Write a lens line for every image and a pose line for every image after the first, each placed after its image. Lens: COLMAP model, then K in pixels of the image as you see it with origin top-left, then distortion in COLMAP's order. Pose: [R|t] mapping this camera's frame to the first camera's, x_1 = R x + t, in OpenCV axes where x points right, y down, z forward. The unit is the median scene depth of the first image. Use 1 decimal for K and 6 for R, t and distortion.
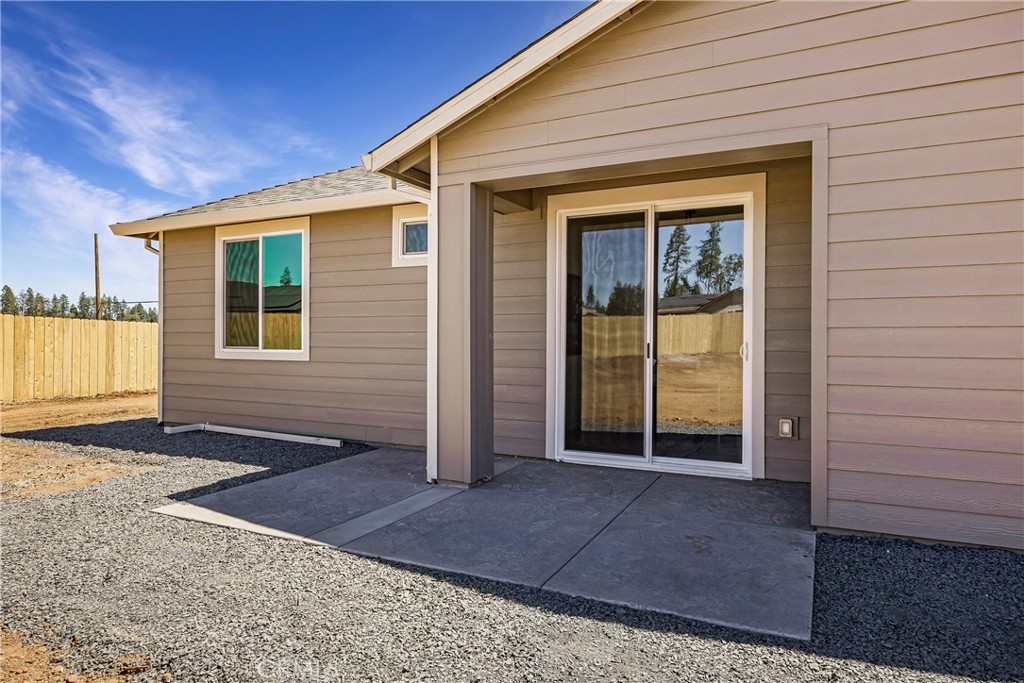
lens RADIAL K [[625.7, 0, 512.0], [0, 625.7, 341.5], [0, 0, 1]] dist [-0.000567, 0.000478]
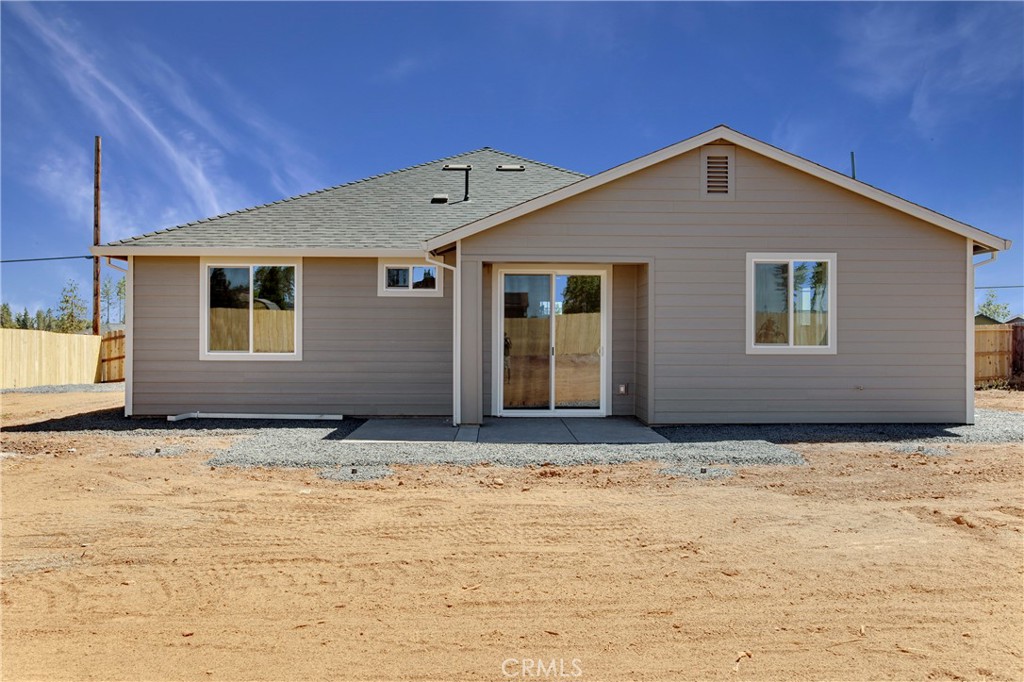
lens RADIAL K [[822.6, 0, 512.0], [0, 822.6, 341.0], [0, 0, 1]] dist [0.000789, -0.001444]
pose [[0.887601, -0.002501, 0.460605, -0.811619], [0.000454, 0.999990, 0.004553, -0.021658], [-0.460612, -0.003832, 0.887593, -0.880288]]
